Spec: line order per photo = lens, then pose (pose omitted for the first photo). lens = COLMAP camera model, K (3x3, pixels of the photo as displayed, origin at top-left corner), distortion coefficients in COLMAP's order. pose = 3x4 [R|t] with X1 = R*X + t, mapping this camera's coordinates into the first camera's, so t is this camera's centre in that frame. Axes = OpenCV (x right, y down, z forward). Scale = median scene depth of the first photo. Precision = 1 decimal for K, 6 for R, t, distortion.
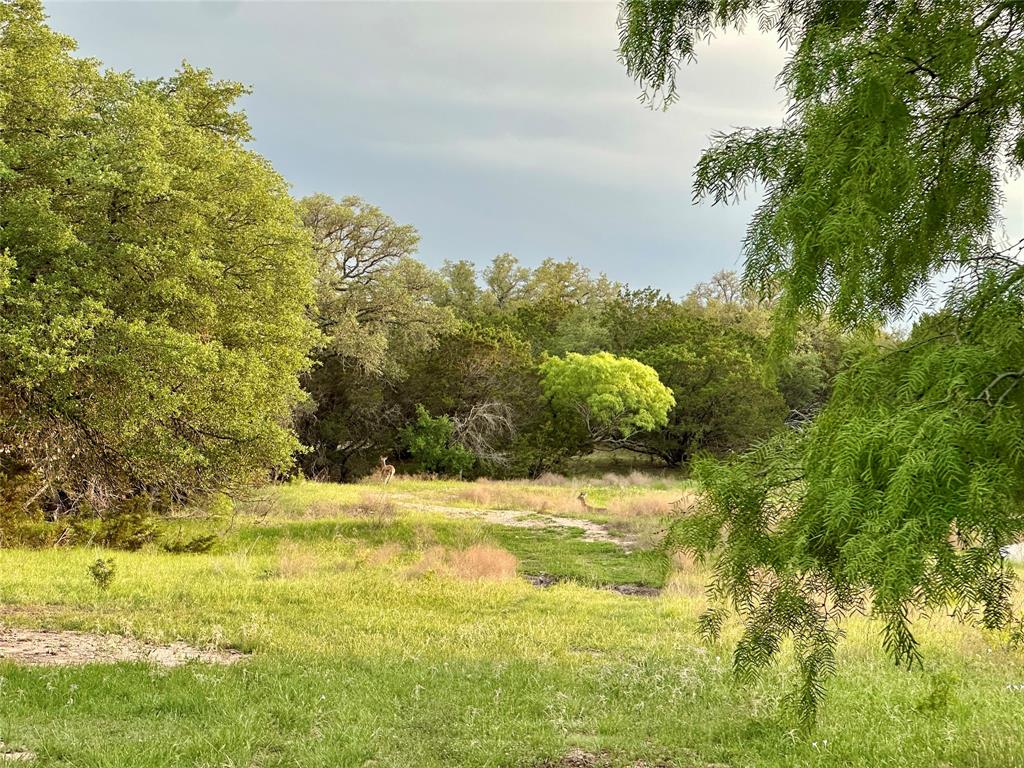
lens RADIAL K [[2305.2, 0, 512.8], [0, 2305.2, 391.5], [0, 0, 1]] dist [0.261668, 0.000000]
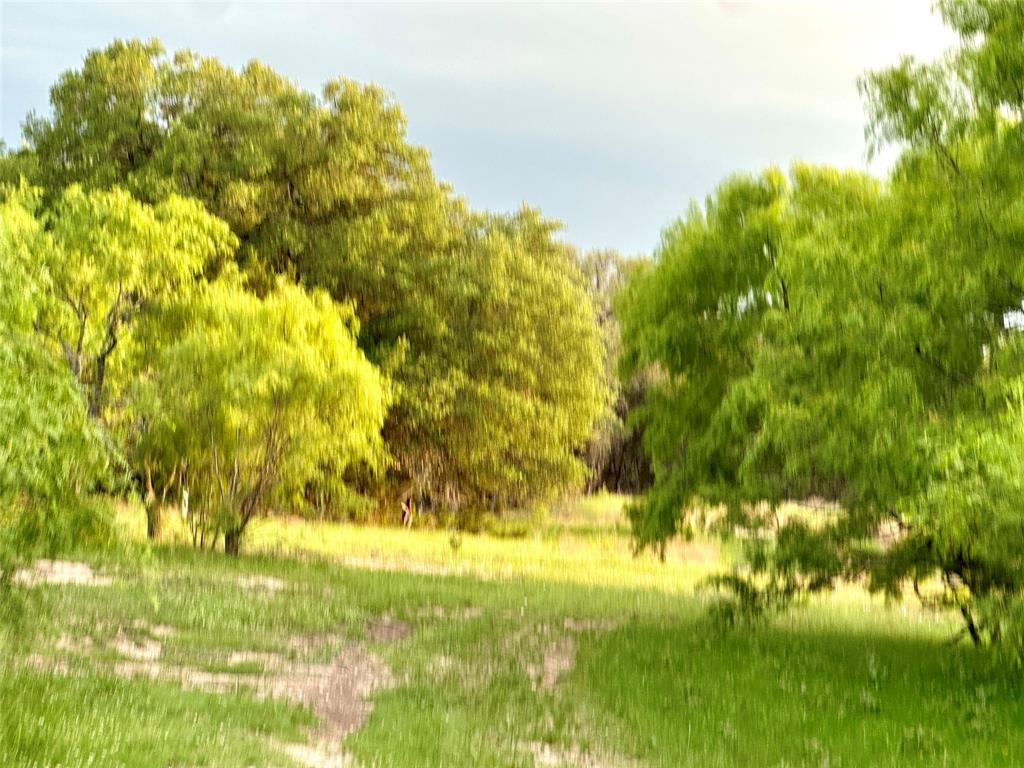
lens RADIAL K [[2305.2, 0, 513.9], [0, 2305.2, 383.3], [0, 0, 1]] dist [0.261668, 0.000000]
pose [[0.988425, 0.040075, -0.146324, 0.077205], [-0.041312, 0.999132, -0.005421, -0.023304], [0.145980, 0.011403, 0.989222, -0.481543]]
